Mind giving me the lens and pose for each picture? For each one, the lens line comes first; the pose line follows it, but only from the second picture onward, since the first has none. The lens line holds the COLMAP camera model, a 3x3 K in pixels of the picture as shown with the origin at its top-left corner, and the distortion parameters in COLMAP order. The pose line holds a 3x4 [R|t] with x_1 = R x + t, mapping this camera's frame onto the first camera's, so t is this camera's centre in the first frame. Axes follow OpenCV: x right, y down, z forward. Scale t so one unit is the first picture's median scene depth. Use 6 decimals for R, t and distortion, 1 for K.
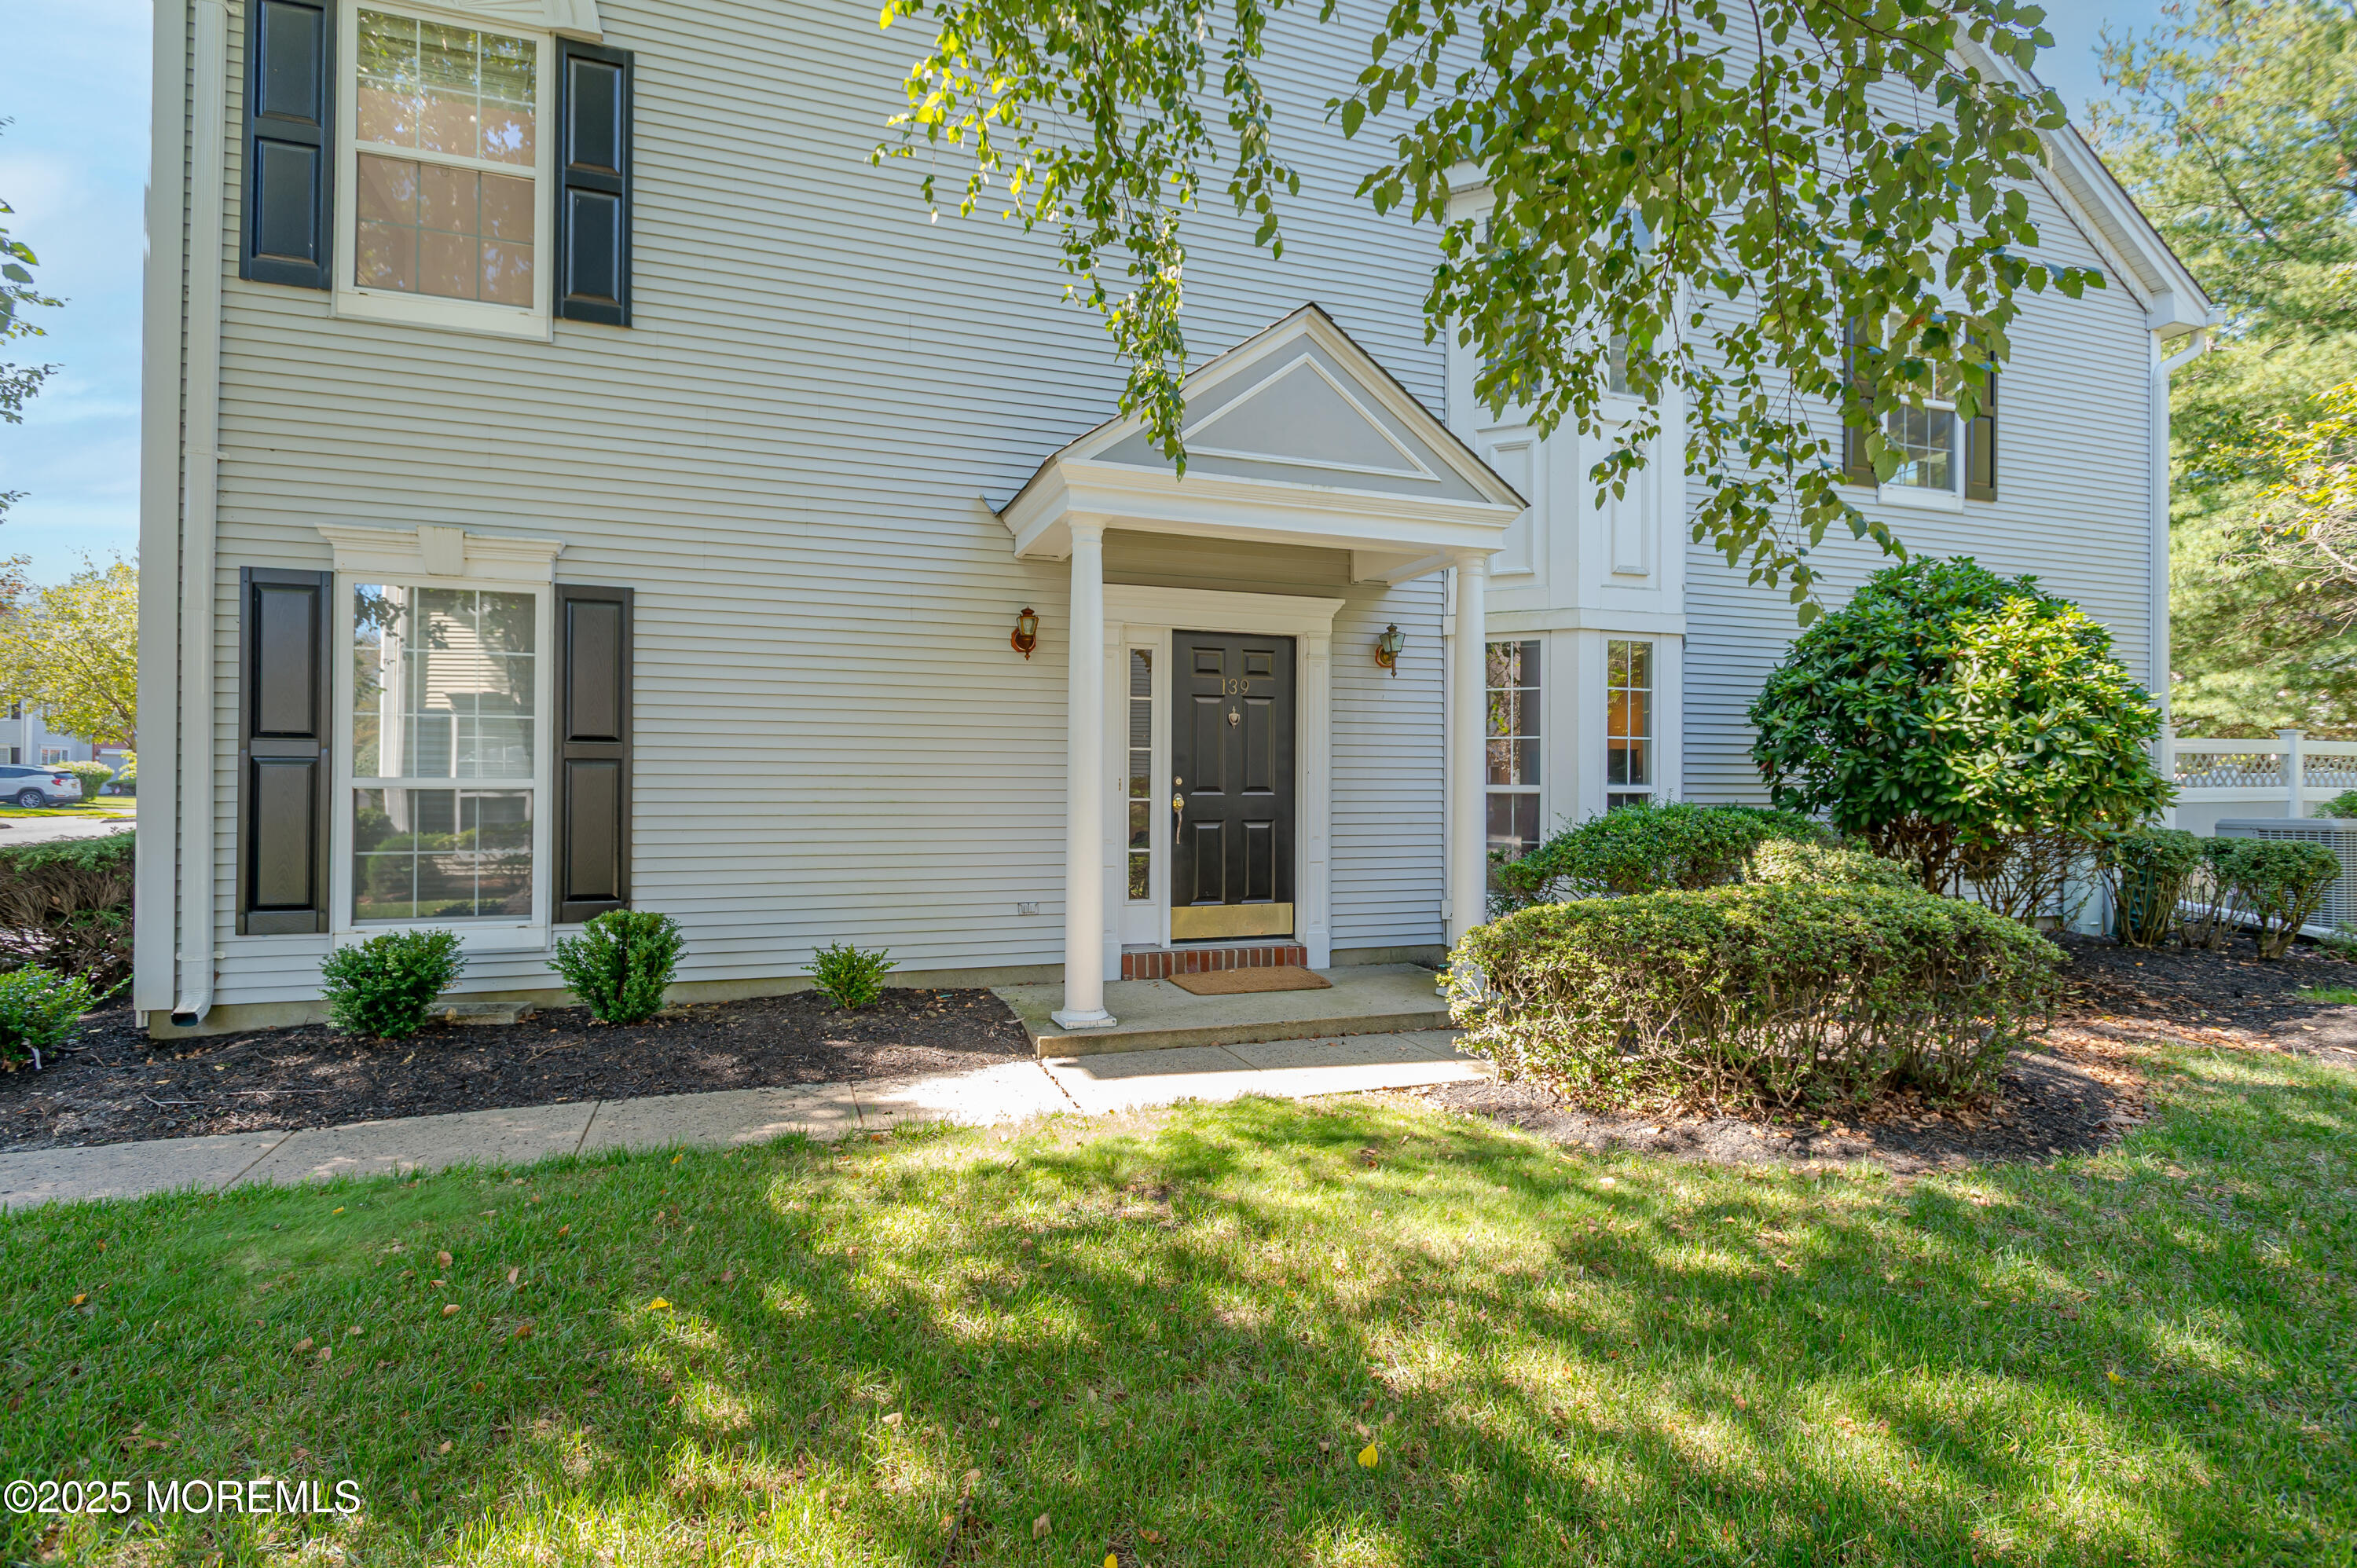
lens RADIAL K [[1207.6, 0, 1177.0], [0, 1207.6, 784.7], [0, 0, 1]] dist [0.002324, -0.000107]
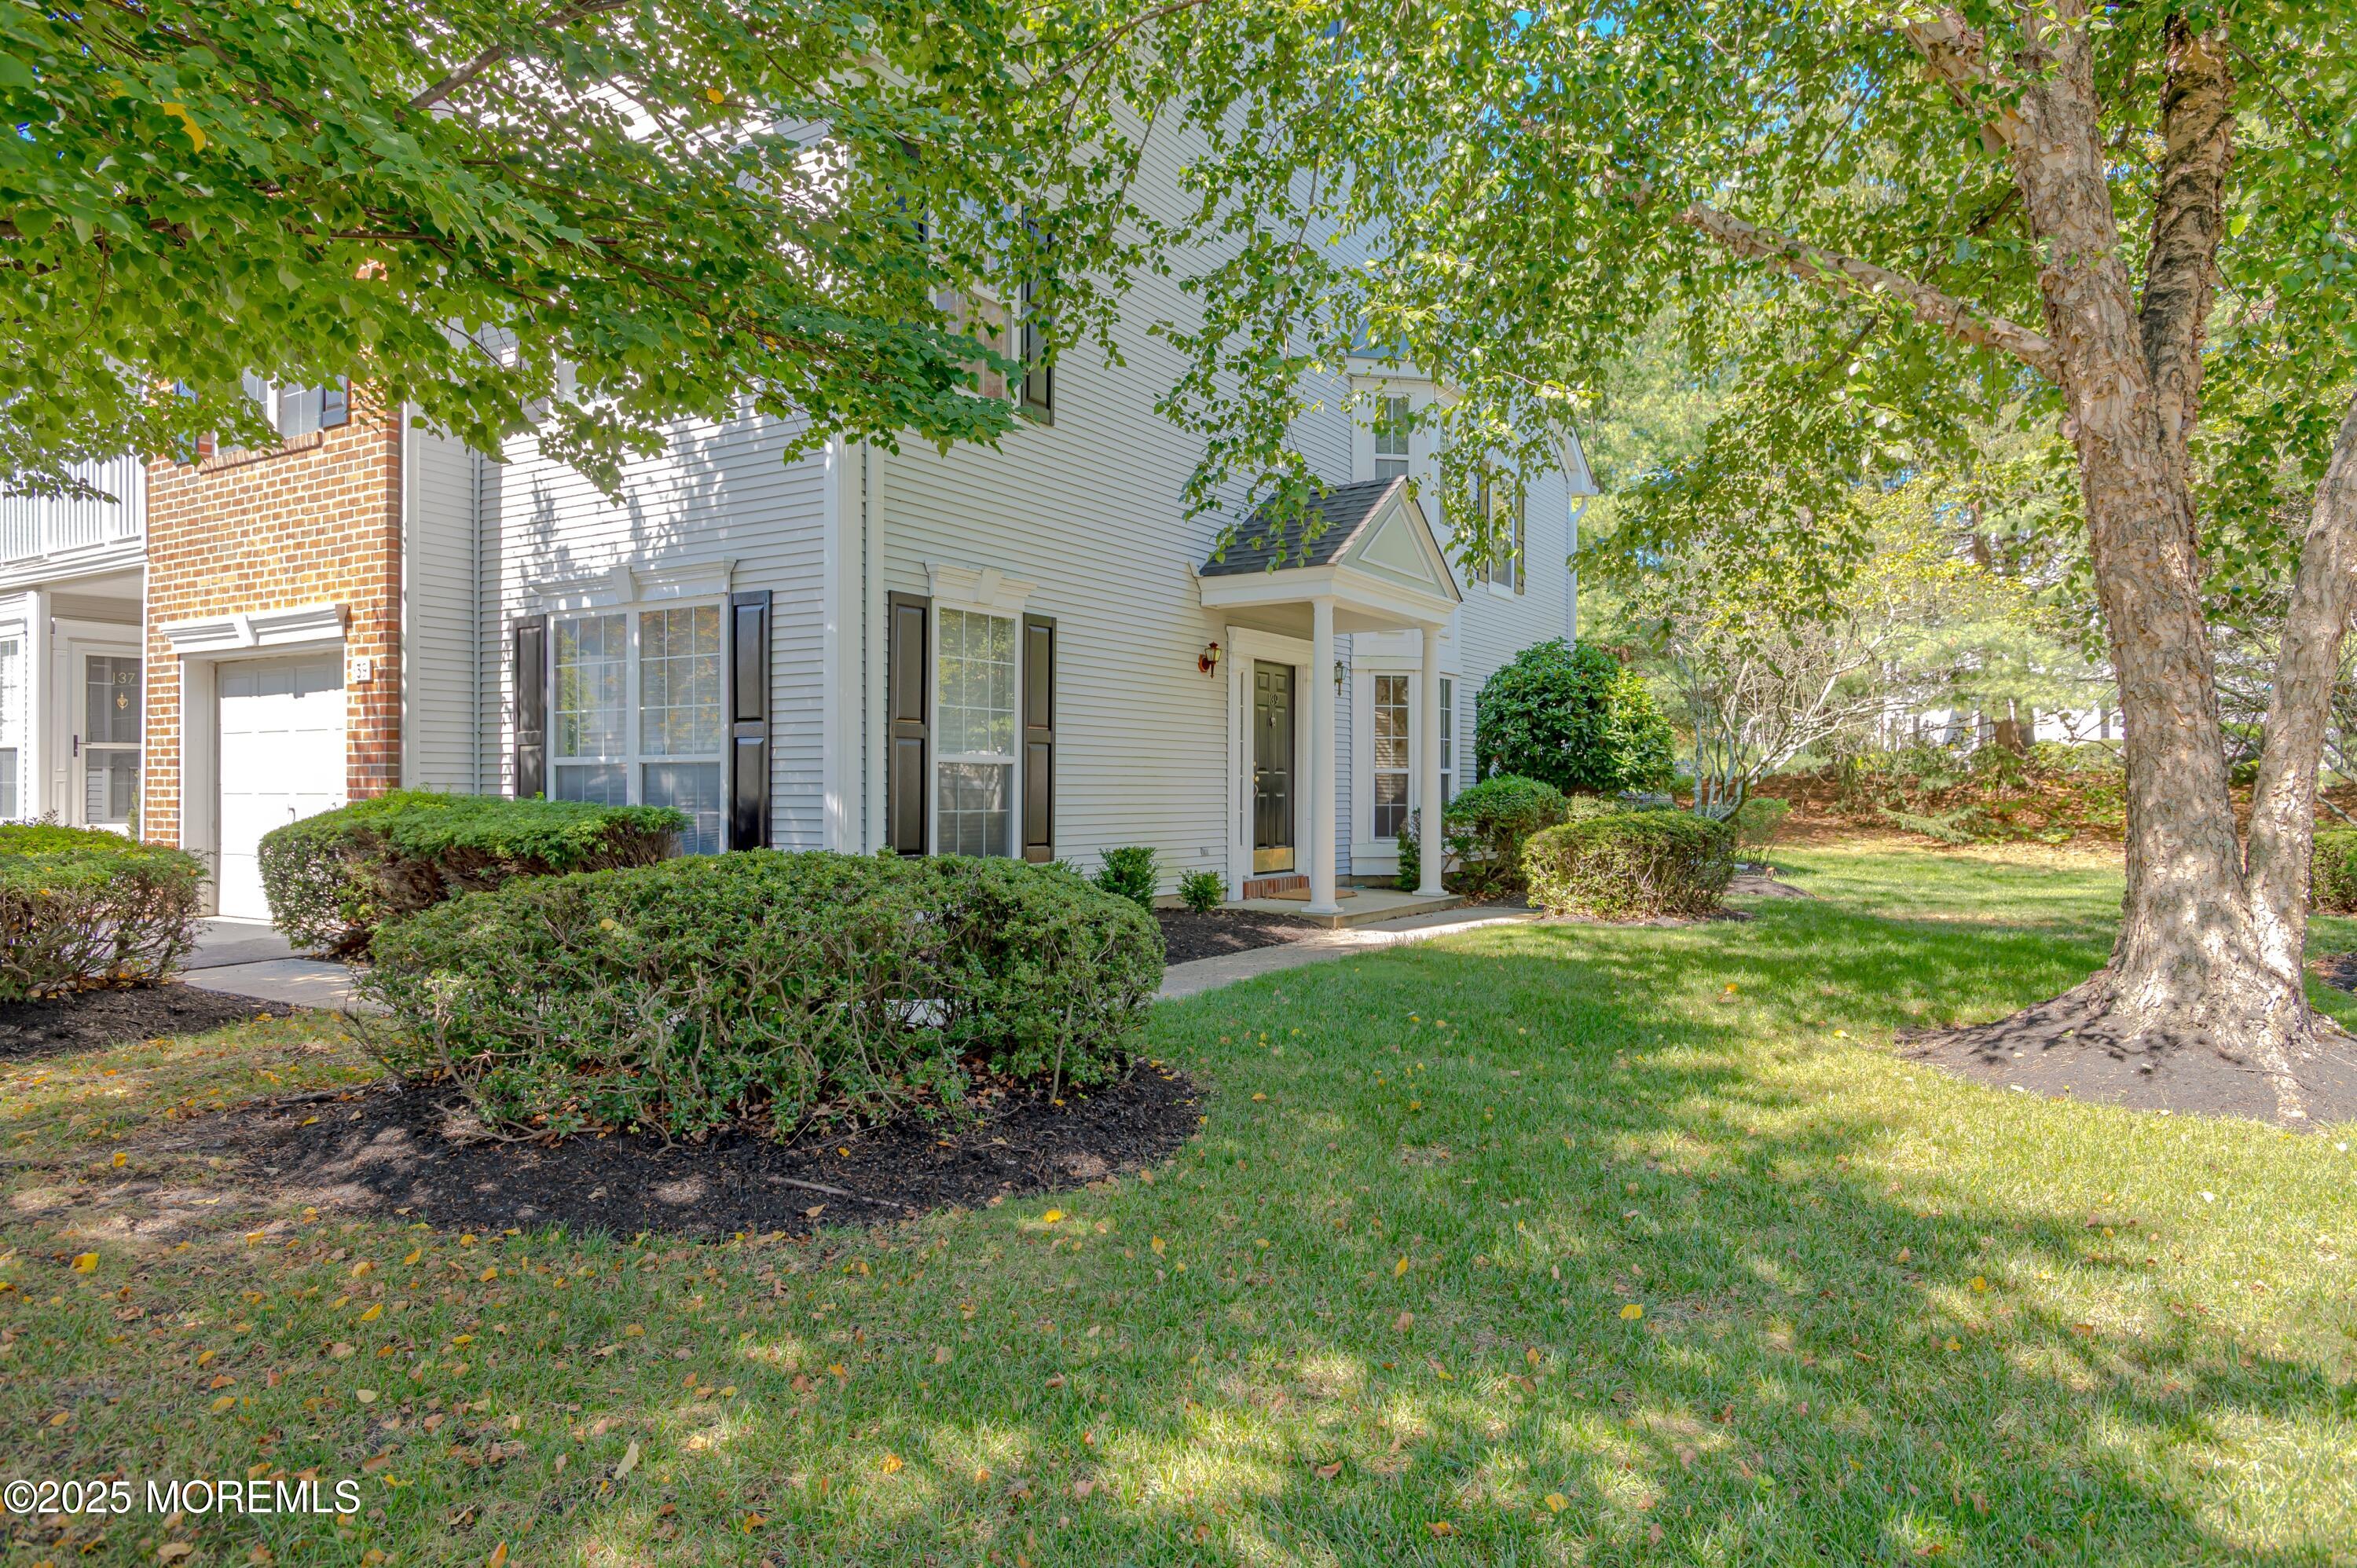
lens RADIAL K [[1476.3, 0, 1179.4], [0, 1476.3, 787.9], [0, 0, 1]] dist [-0.003809, -0.000562]
pose [[0.793819, -0.000312, 0.608154, -1.254042], [-0.000451, 0.999999, 0.001101, 0.027037], [-0.608154, -0.001148, 0.793818, -0.385933]]
